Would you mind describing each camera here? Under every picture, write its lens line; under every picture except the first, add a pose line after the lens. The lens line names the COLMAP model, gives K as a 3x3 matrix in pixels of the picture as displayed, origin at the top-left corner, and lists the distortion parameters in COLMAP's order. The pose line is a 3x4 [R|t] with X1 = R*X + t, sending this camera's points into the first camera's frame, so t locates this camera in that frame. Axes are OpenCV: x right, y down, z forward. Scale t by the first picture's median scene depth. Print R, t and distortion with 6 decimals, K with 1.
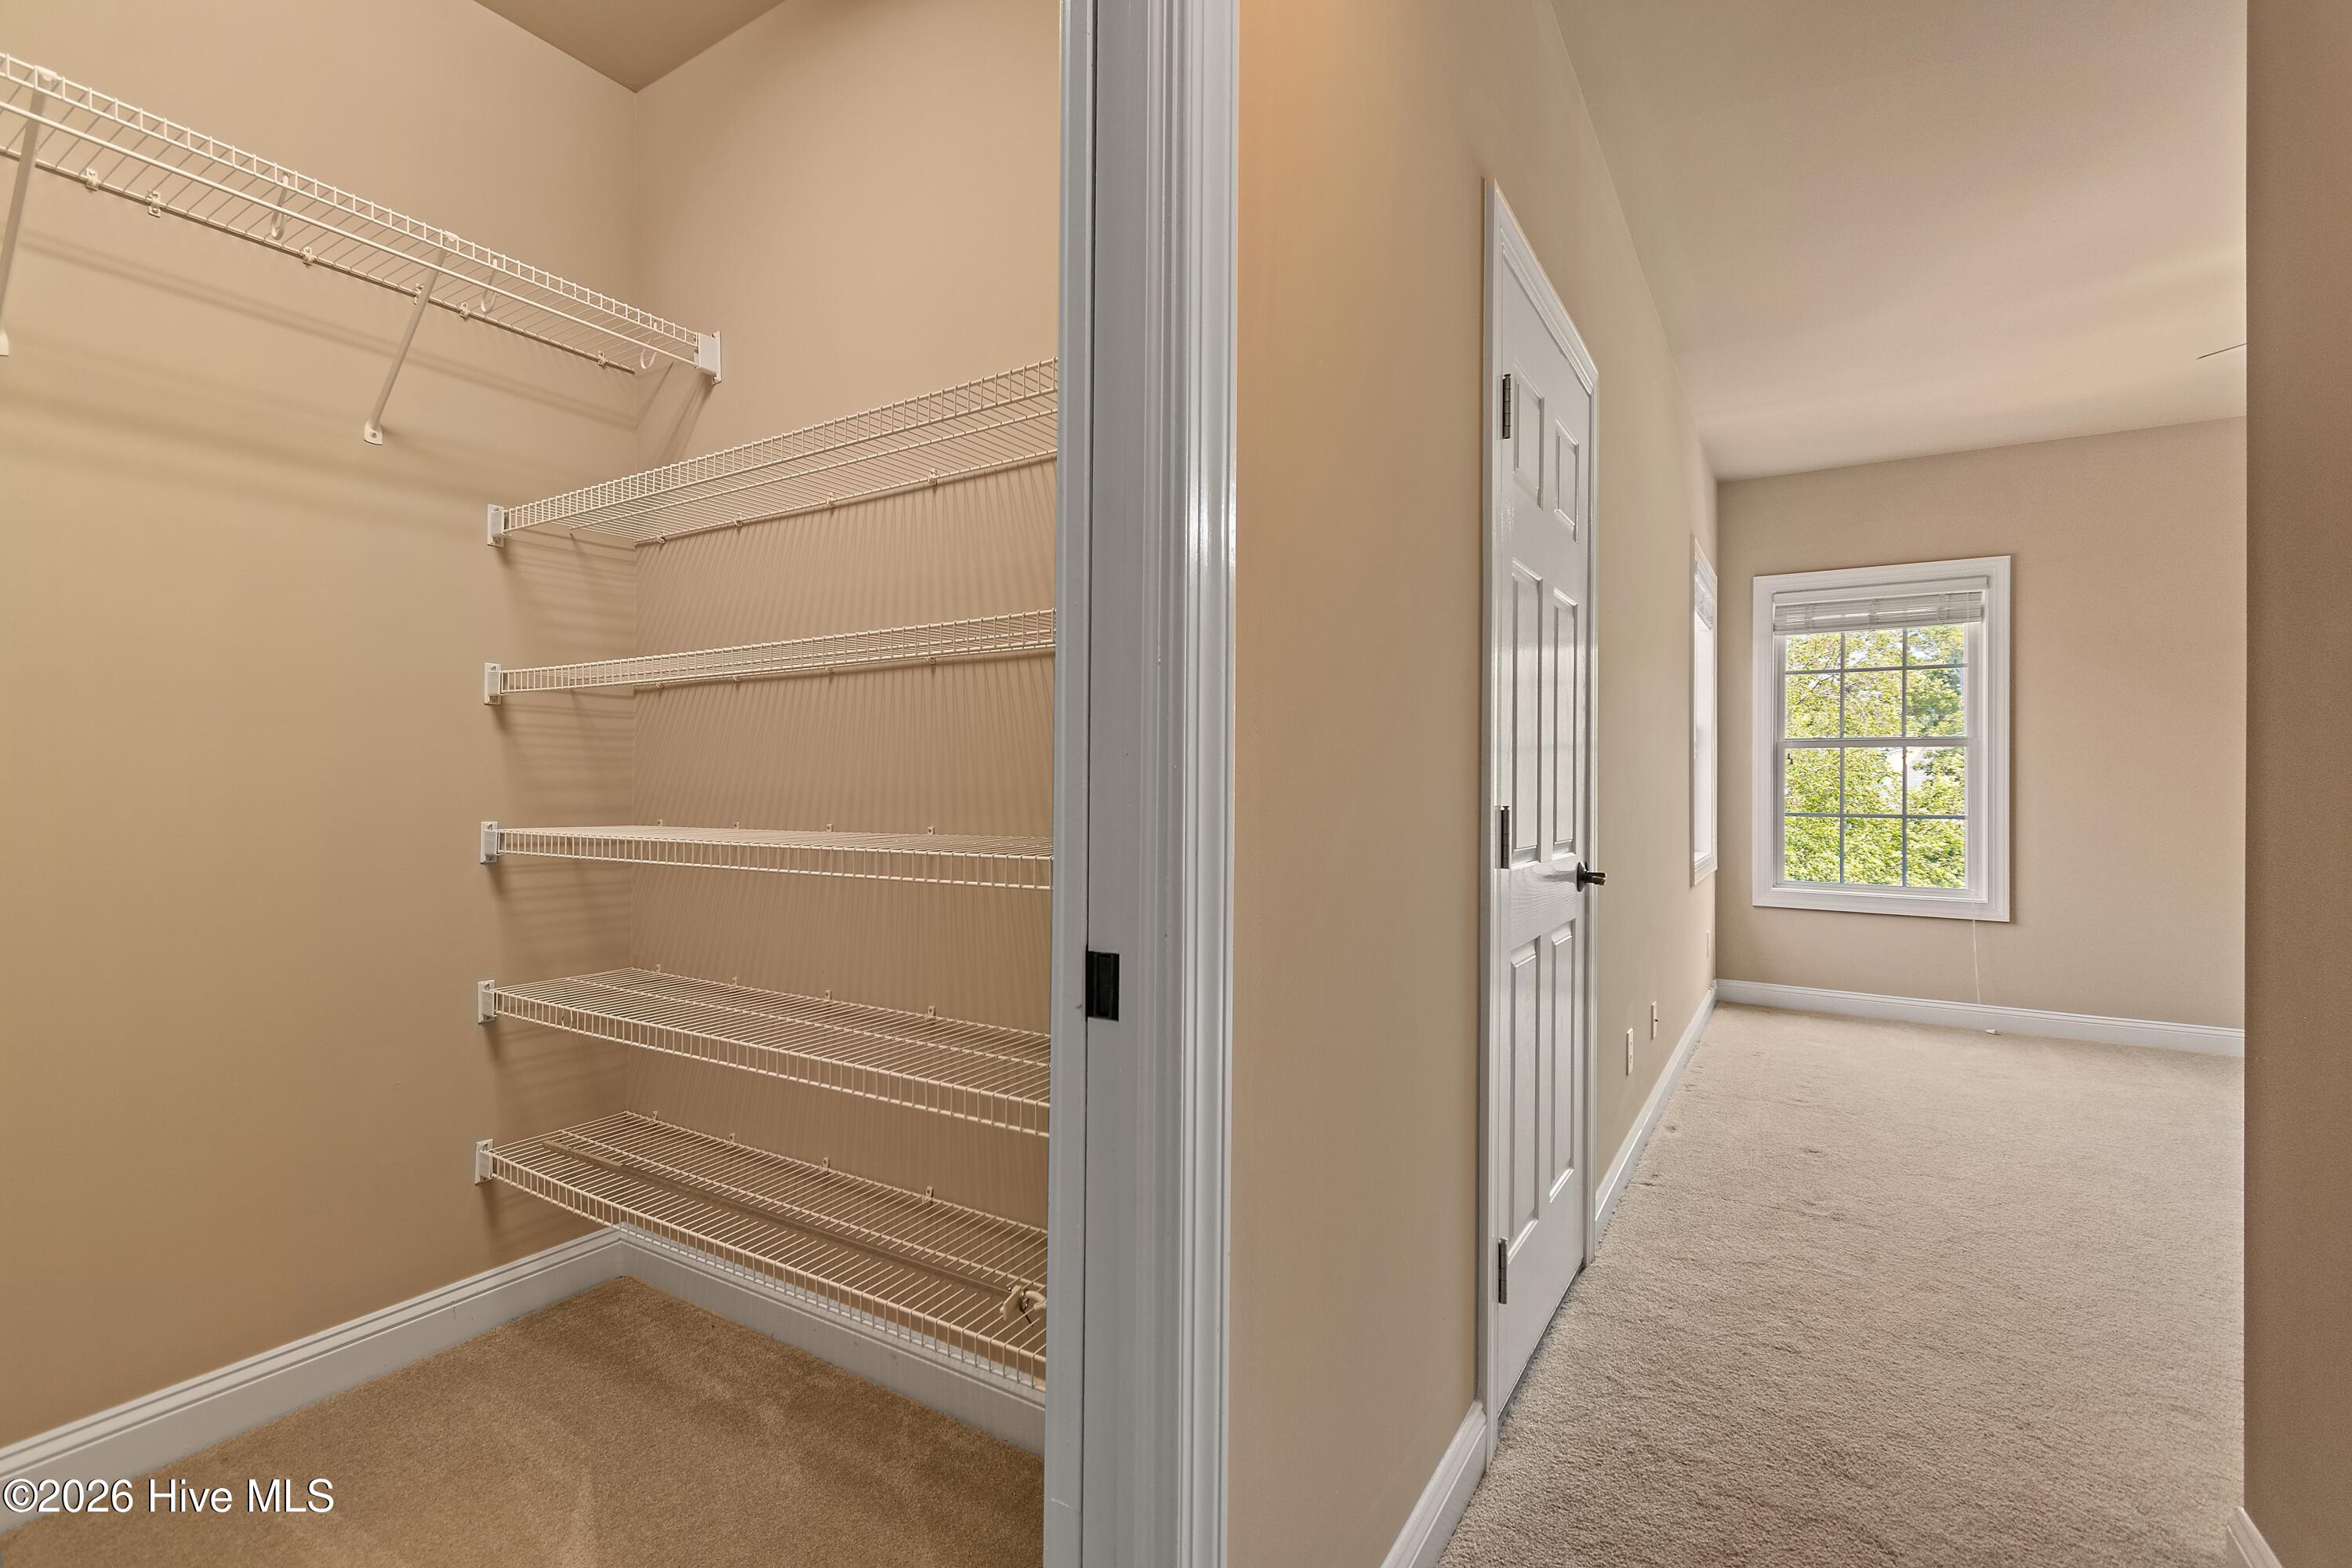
lens RADIAL K [[1036.2, 0, 1176.0], [0, 1036.2, 784.0], [0, 0, 1]] dist [0.001460, 0.000253]
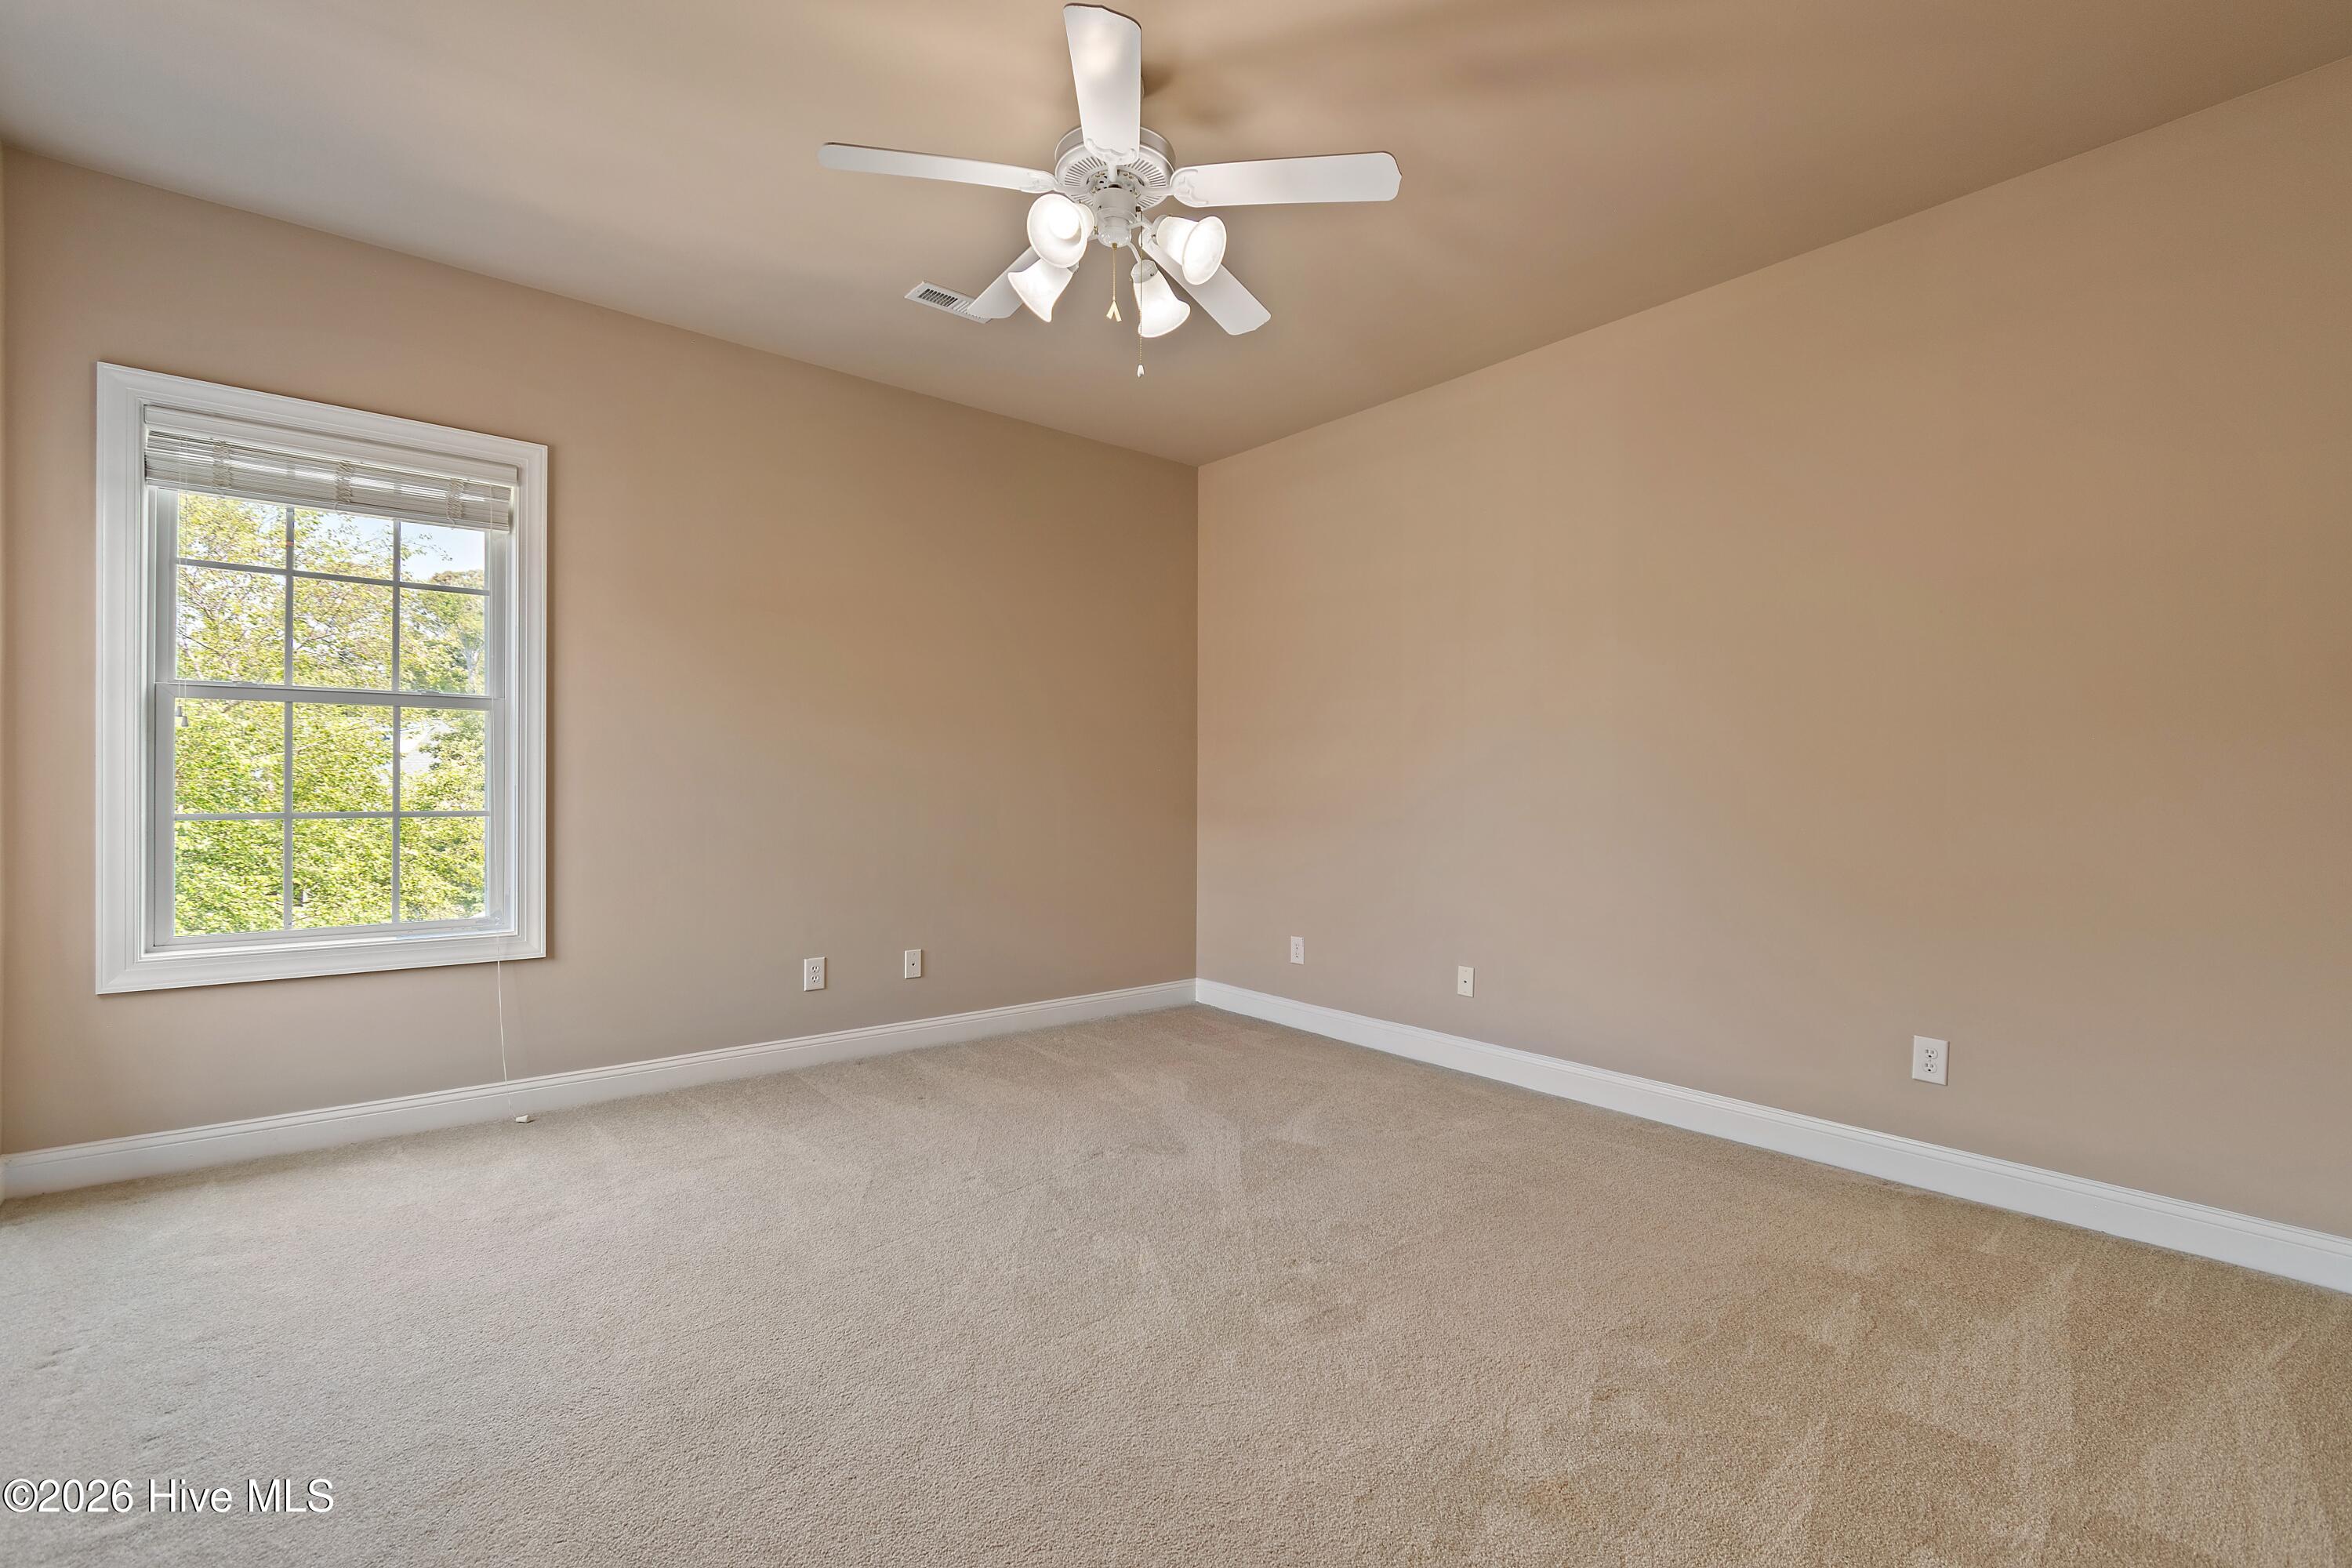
lens RADIAL K [[1036.2, 0, 1176.0], [0, 1036.2, 784.0], [0, 0, 1]] dist [0.001460, 0.000253]
pose [[0.317895, -0.003789, 0.948118, 0.256401], [-0.005219, 0.999970, 0.005747, 0.006389], [-0.948112, -0.006775, 0.317865, 0.351337]]
